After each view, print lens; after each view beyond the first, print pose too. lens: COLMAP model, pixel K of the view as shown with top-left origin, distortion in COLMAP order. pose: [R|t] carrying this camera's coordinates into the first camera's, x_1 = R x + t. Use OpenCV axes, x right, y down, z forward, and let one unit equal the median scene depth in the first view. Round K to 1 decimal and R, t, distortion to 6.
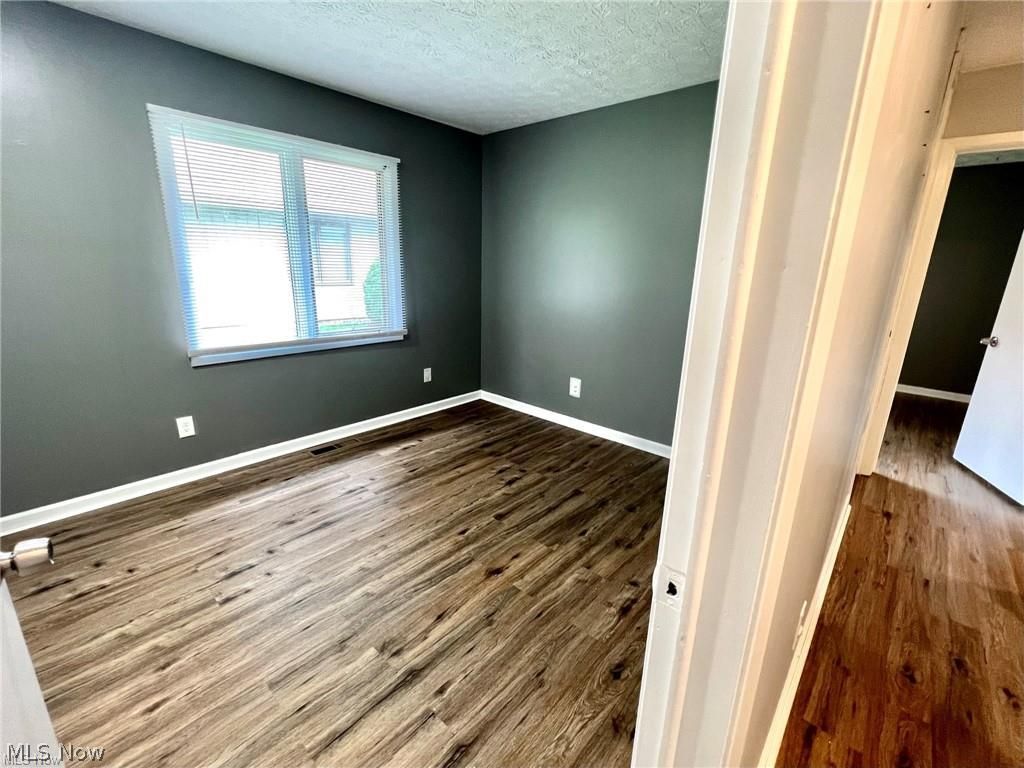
lens RADIAL K [[446.7, 0, 512.0], [0, 446.7, 384.0], [0, 0, 1]] dist [-0.001491, 0.000299]
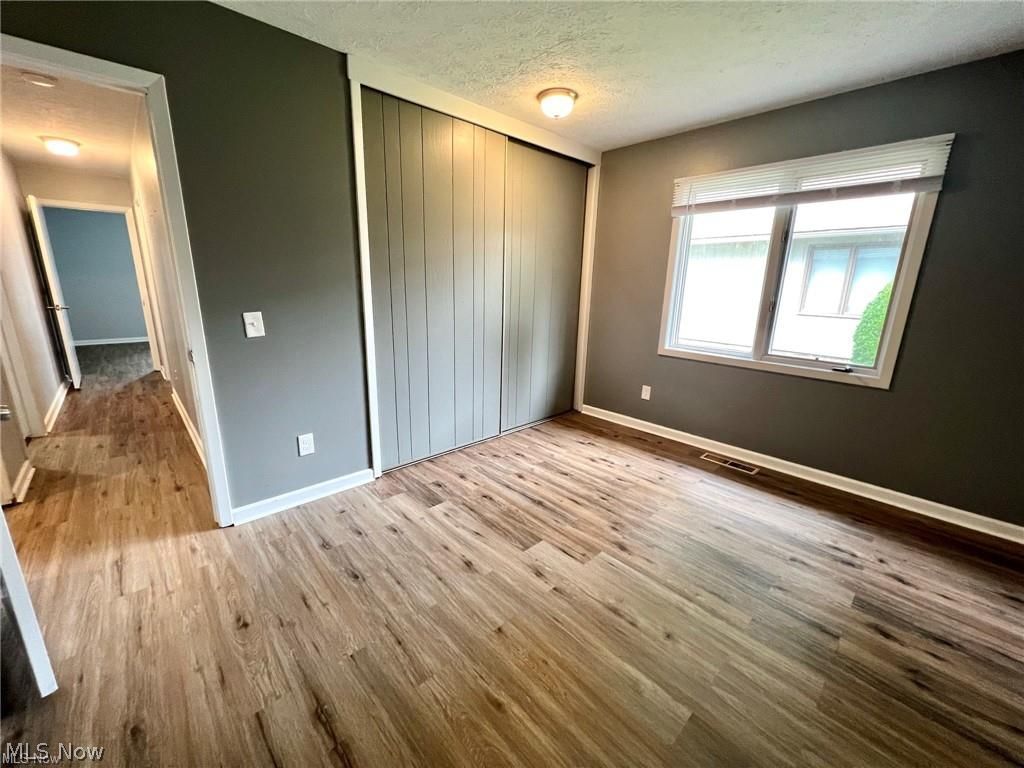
lens RADIAL K [[409.3, 0, 512.0], [0, 409.3, 384.0], [0, 0, 1]] dist [-0.001344, 0.000098]
pose [[-0.088682, 0.212709, -0.973083, 1.701716], [-0.283169, 0.931239, 0.229368, -0.405886], [0.954961, 0.295888, -0.022351, 1.739444]]
